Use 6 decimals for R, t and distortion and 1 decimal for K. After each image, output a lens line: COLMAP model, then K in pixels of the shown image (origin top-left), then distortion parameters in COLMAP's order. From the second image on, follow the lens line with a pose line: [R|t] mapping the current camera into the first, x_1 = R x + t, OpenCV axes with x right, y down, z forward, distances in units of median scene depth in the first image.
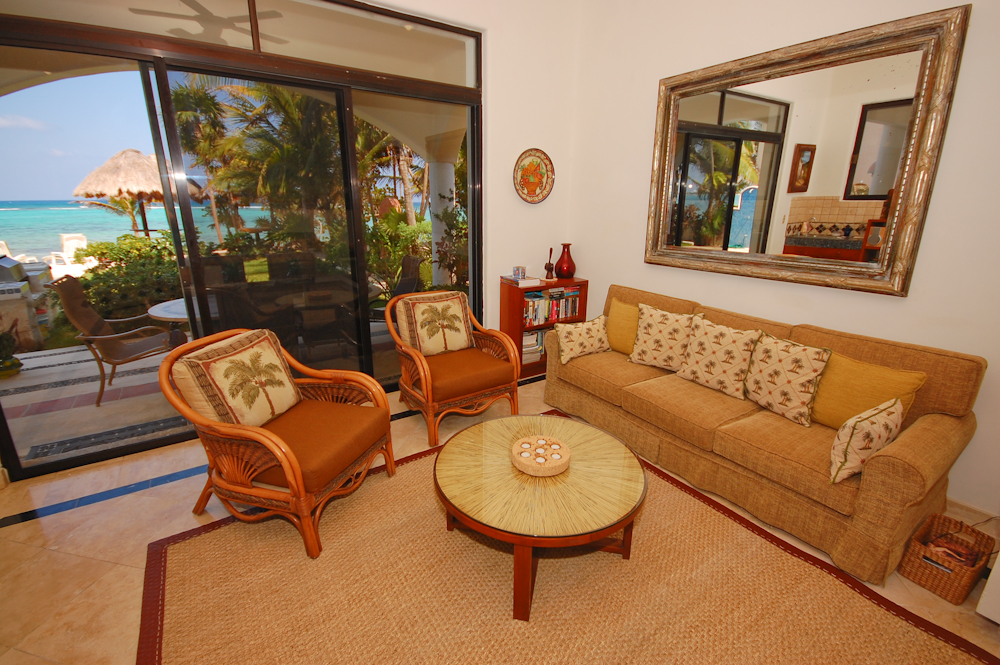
lens RADIAL K [[444.5, 0, 495.2], [0, 444.5, 329.1], [0, 0, 1]] dist [-0.003070, -0.003882]
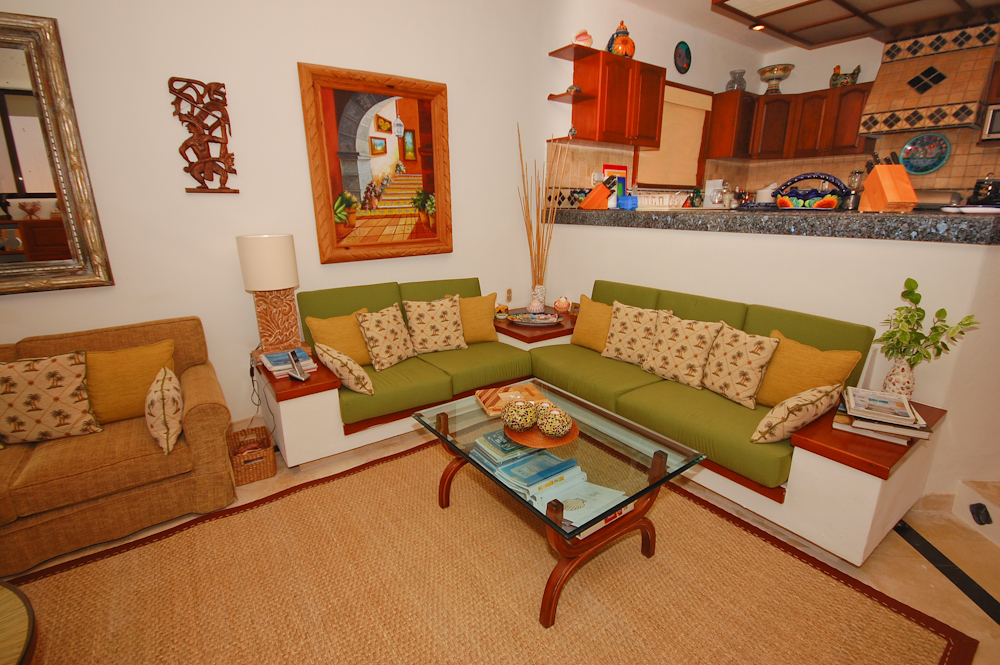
lens RADIAL K [[452.9, 0, 506.5], [0, 452.9, 329.8], [0, 0, 1]] dist [0.003444, -0.005271]
pose [[-0.045255, -0.268177, 0.962306, -0.202856], [0.276077, 0.922419, 0.270045, -0.005261], [-0.960069, 0.277892, 0.032293, 0.055290]]
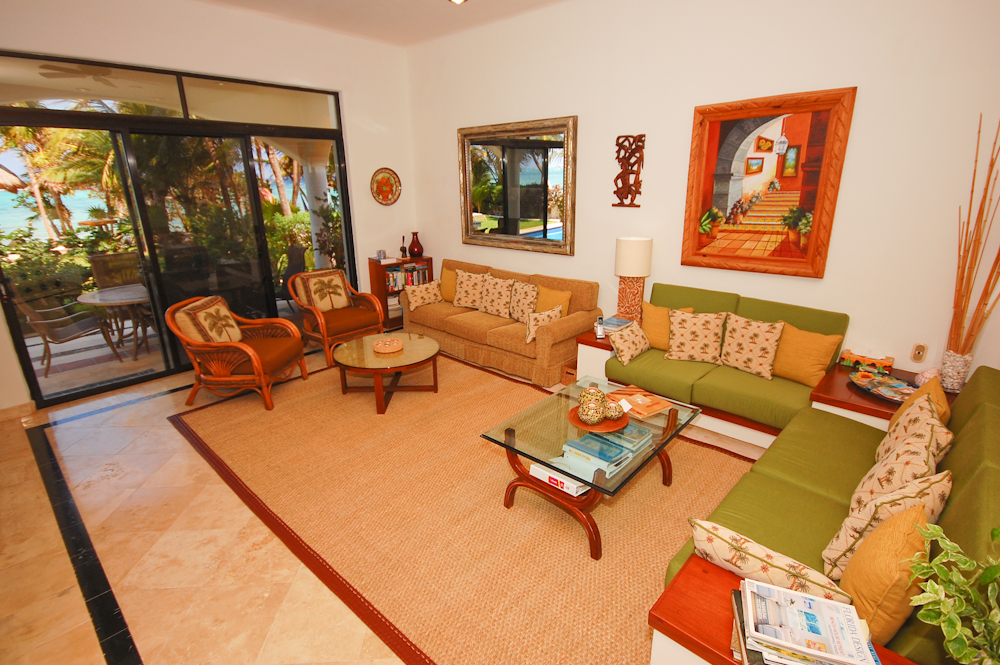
lens RADIAL K [[505.9, 0, 505.3], [0, 505.9, 332.5], [0, 0, 1]] dist [0.005028, 0.002262]
pose [[0.971346, -0.085068, 0.221924, 0.087928], [0.079216, 0.996237, 0.035155, 0.146864], [-0.224080, -0.016568, 0.974430, -1.026615]]
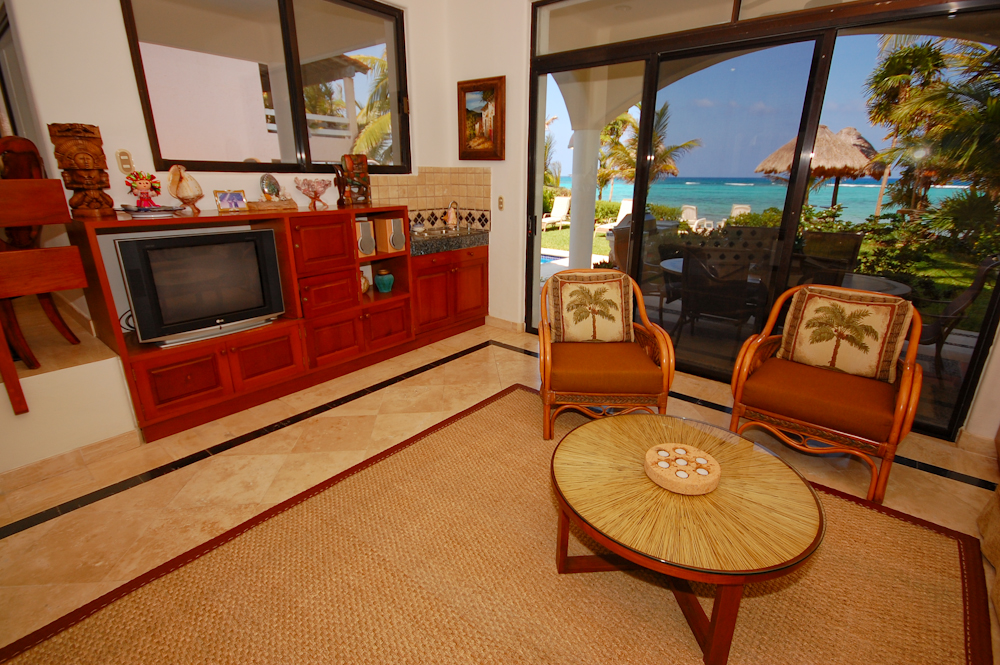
lens RADIAL K [[478.1, 0, 504.0], [0, 478.1, 331.6], [0, 0, 1]] dist [-0.000189, -0.000007]
pose [[0.280529, 0.297810, -0.912476, 0.586869], [-0.268062, 0.937131, 0.223445, -0.051892], [0.921654, 0.181917, 0.342724, 0.265118]]
